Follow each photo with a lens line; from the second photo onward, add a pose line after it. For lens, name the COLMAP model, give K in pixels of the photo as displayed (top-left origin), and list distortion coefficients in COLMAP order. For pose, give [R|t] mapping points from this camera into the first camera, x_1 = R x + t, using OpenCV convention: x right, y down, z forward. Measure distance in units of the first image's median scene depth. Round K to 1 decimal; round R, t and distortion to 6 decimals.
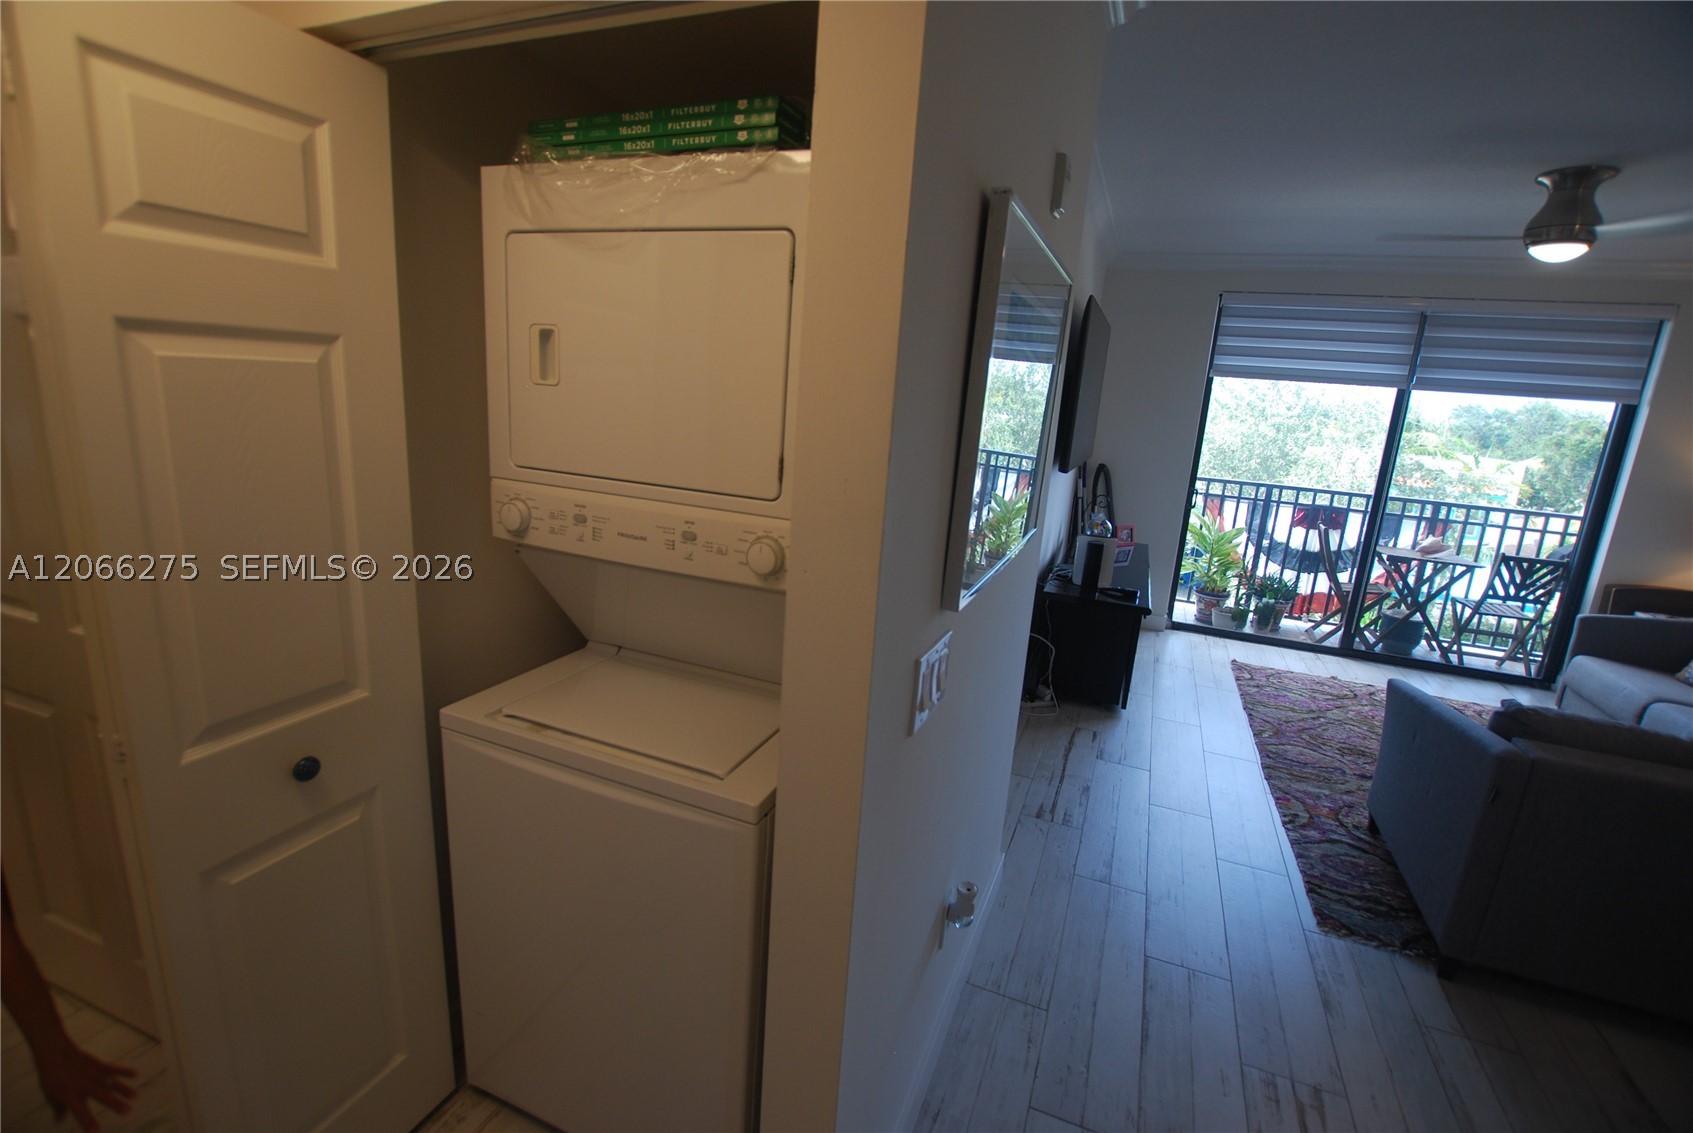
lens RADIAL K [[747.7, 0, 839.7], [0, 747.7, 567.7], [0, 0, 1]] dist [-0.026807, 0.000119]
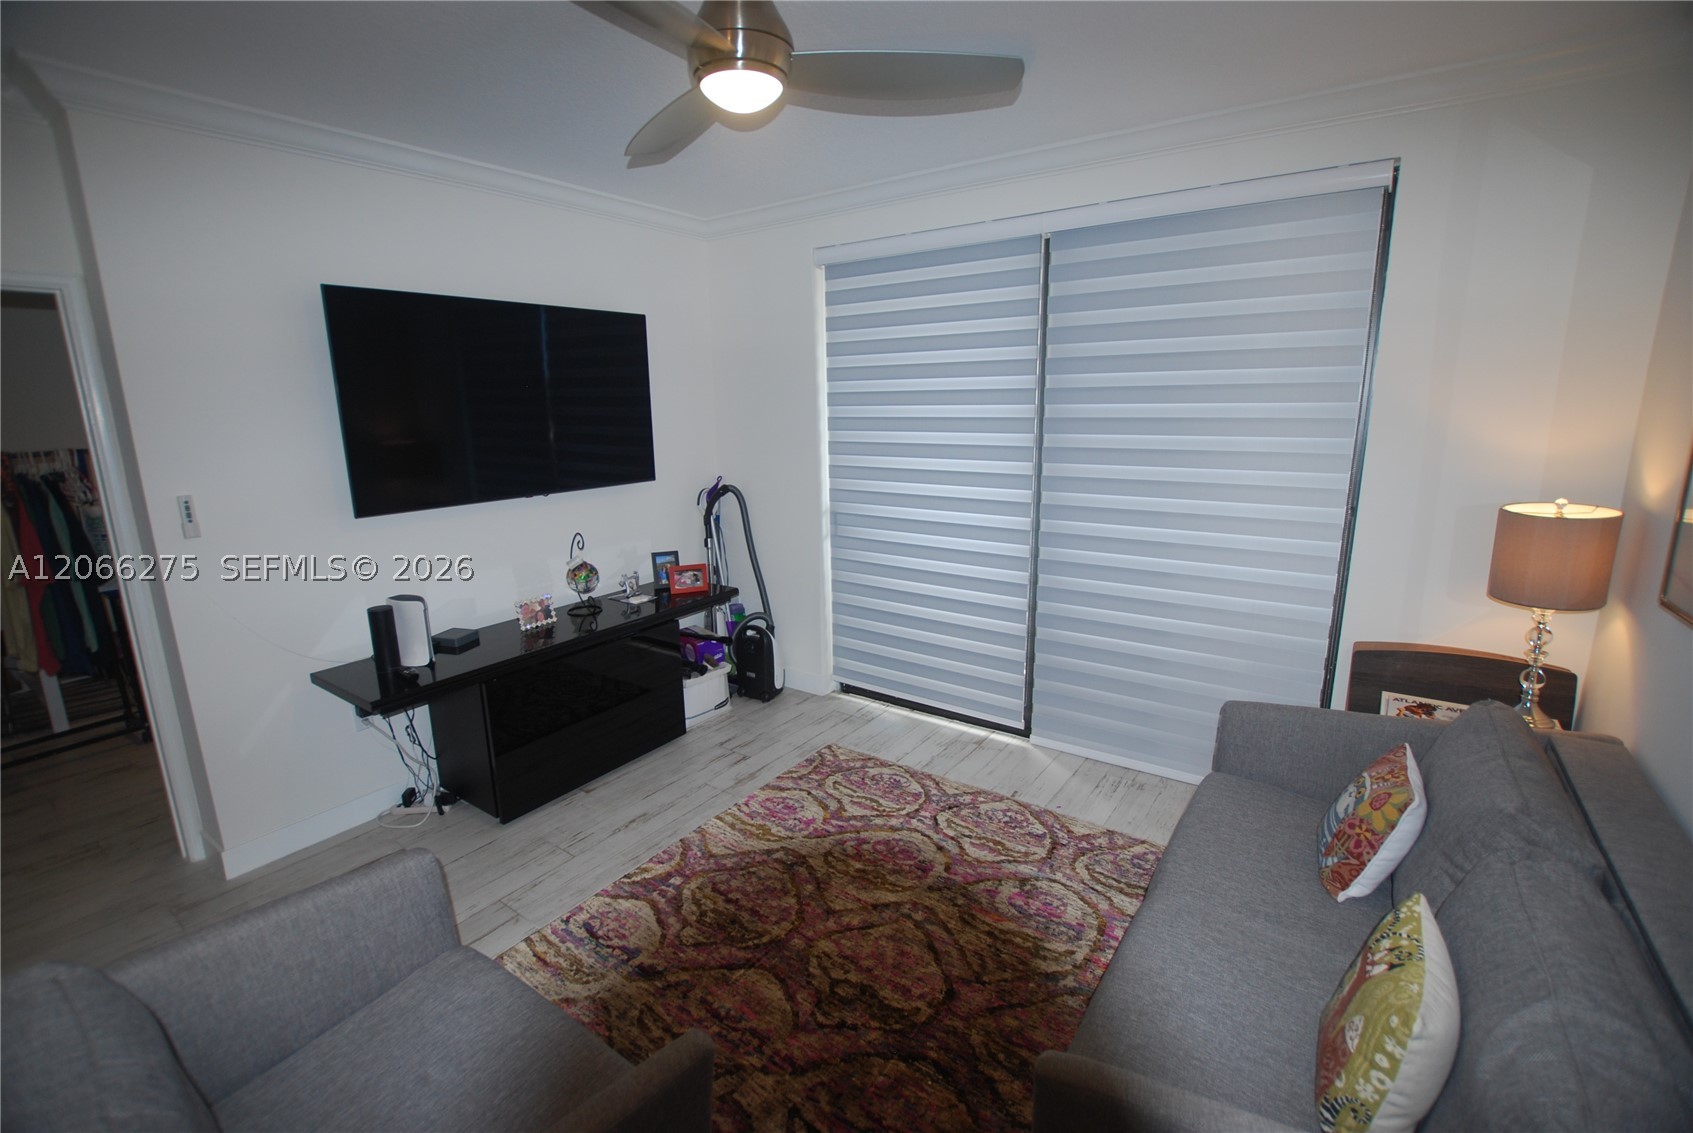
lens RADIAL K [[742.1, 0, 846.3], [0, 742.1, 572.6], [0, 0, 1]] dist [-0.035316, -0.000314]
pose [[0.973844, -0.029372, -0.225310, 0.846138], [0.026073, 0.999505, -0.017606, -0.037333], [0.225716, 0.011271, 0.974128, 0.341829]]
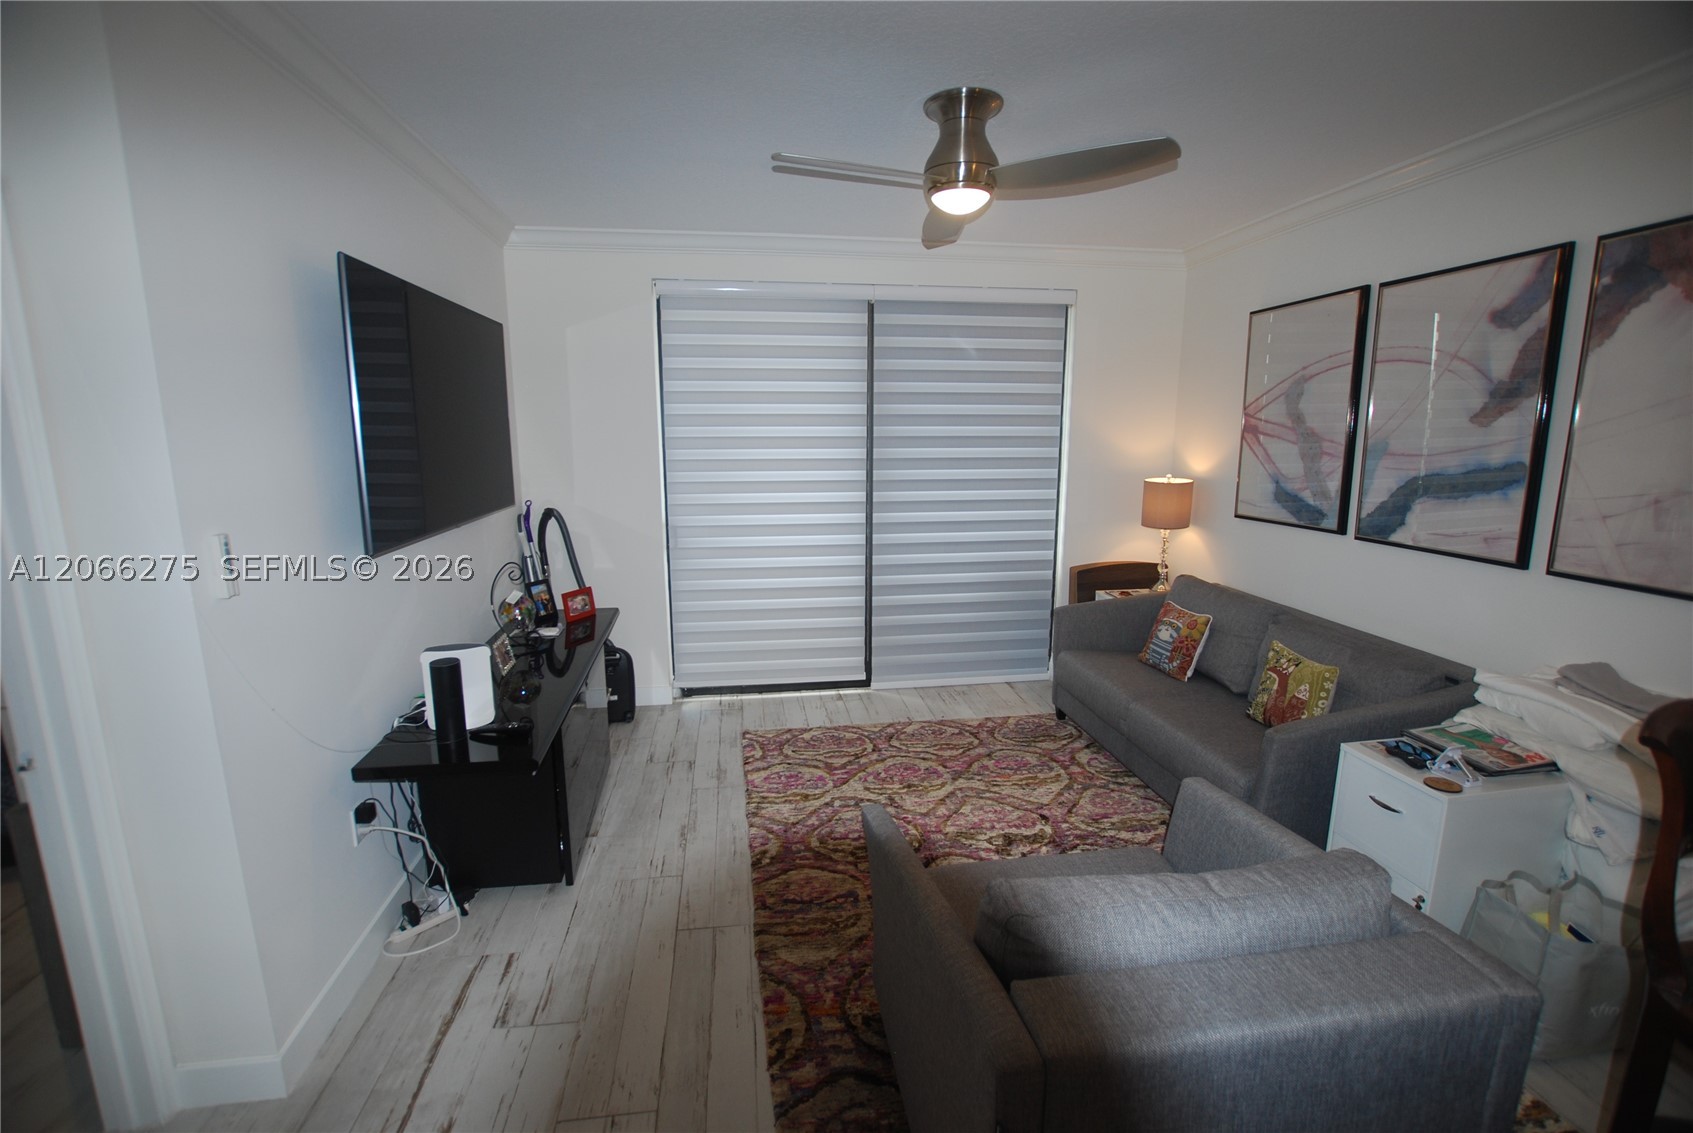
lens RADIAL K [[748.3, 0, 834.7], [0, 748.3, 566.6], [0, 0, 1]] dist [-0.038284, 0.008823]
pose [[0.856949, -0.160728, 0.489699, 0.291024], [0.175250, 0.984387, 0.016416, -0.056118], [-0.484692, 0.071752, 0.871737, 0.275077]]
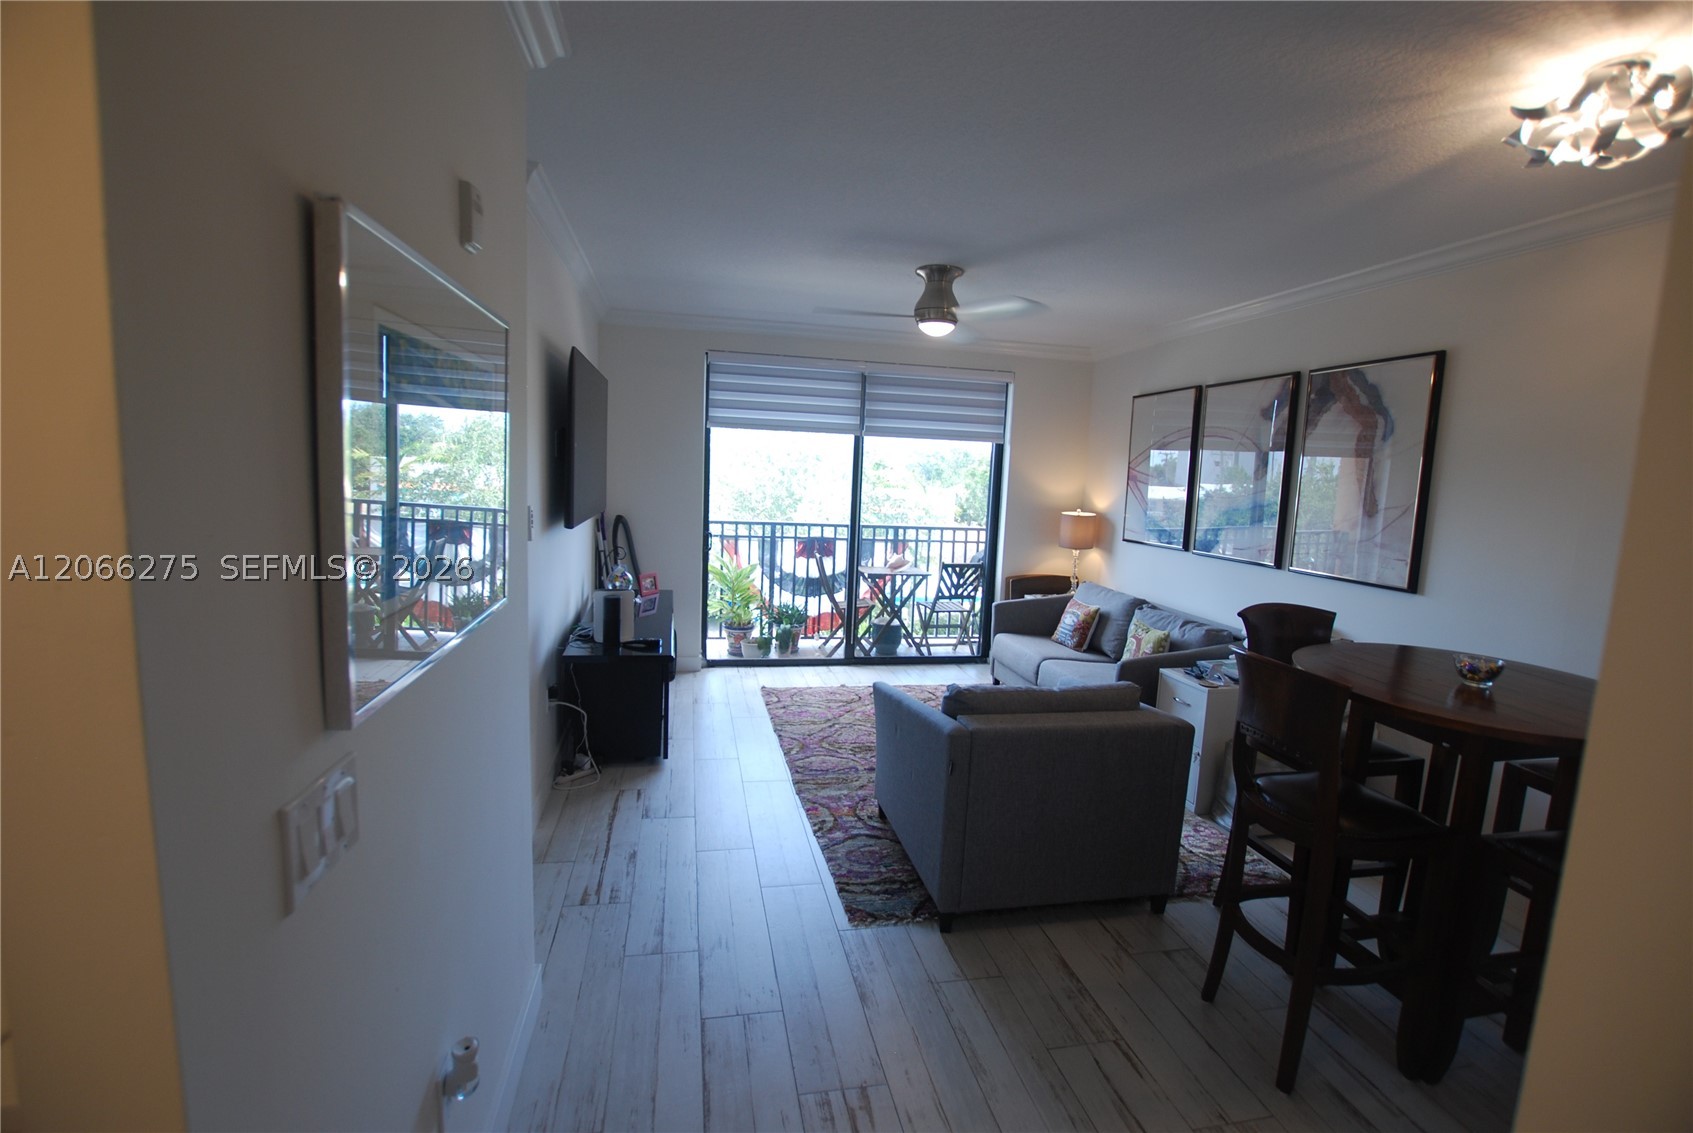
lens RADIAL K [[748.3, 0, 834.7], [0, 748.3, 566.6], [0, 0, 1]] dist [-0.038284, 0.008823]
pose [[0.829689, -0.103784, 0.548494, 0.048128], [0.141560, 0.989564, -0.026892, -0.004574], [-0.539979, 0.099957, 0.835722, 0.022515]]
